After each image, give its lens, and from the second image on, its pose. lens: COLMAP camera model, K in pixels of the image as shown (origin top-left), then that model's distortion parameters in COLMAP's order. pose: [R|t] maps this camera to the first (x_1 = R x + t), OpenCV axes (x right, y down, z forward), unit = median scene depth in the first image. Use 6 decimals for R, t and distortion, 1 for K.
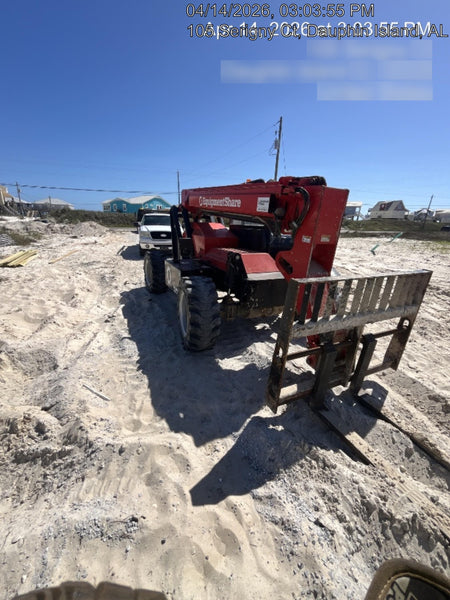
lens RADIAL K [[245.8, 0, 225.0], [0, 245.8, 300.0], [0, 0, 1]] dist [-0.002894, 0.000372]
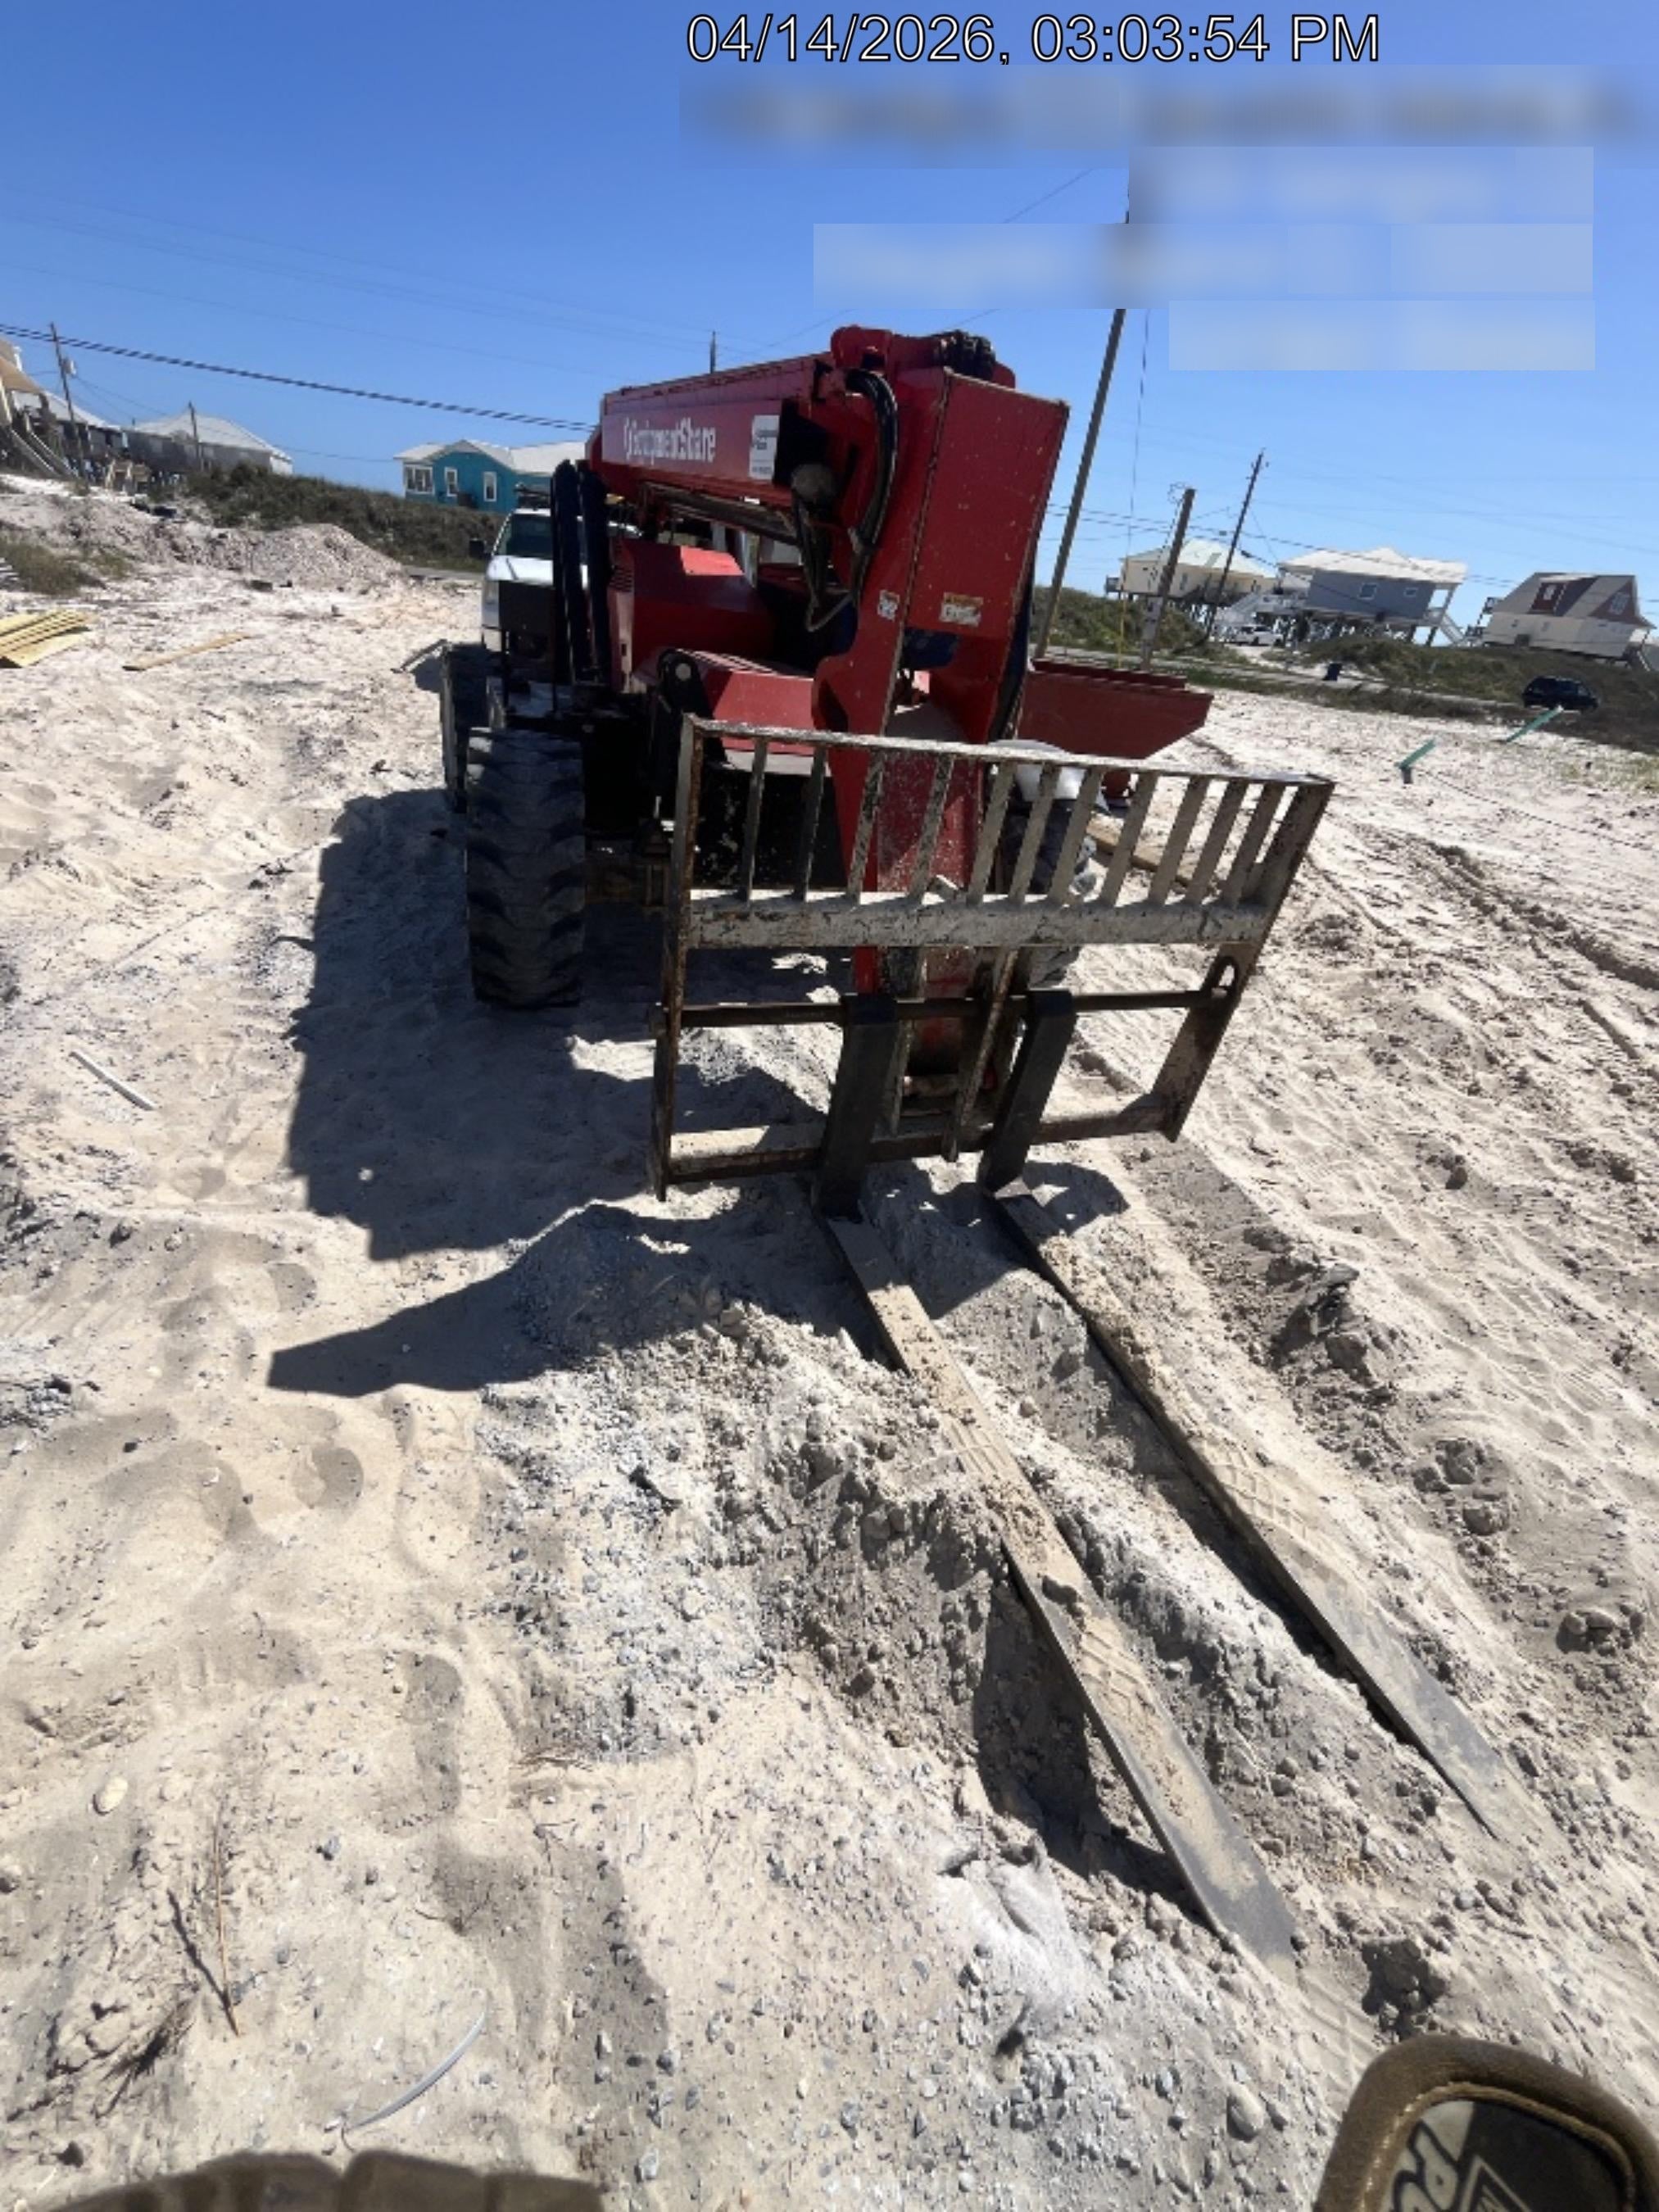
lens RADIAL K [[906.2, 0, 829.5], [0, 906.2, 1106.0], [0, 0, 1]] dist [-0.002894, 0.000372]
pose [[0.993335, 0.114421, -0.013932, 0.327679], [-0.109112, 0.972374, 0.206355, 0.075503], [0.037158, -0.203460, 0.978378, -0.048819]]
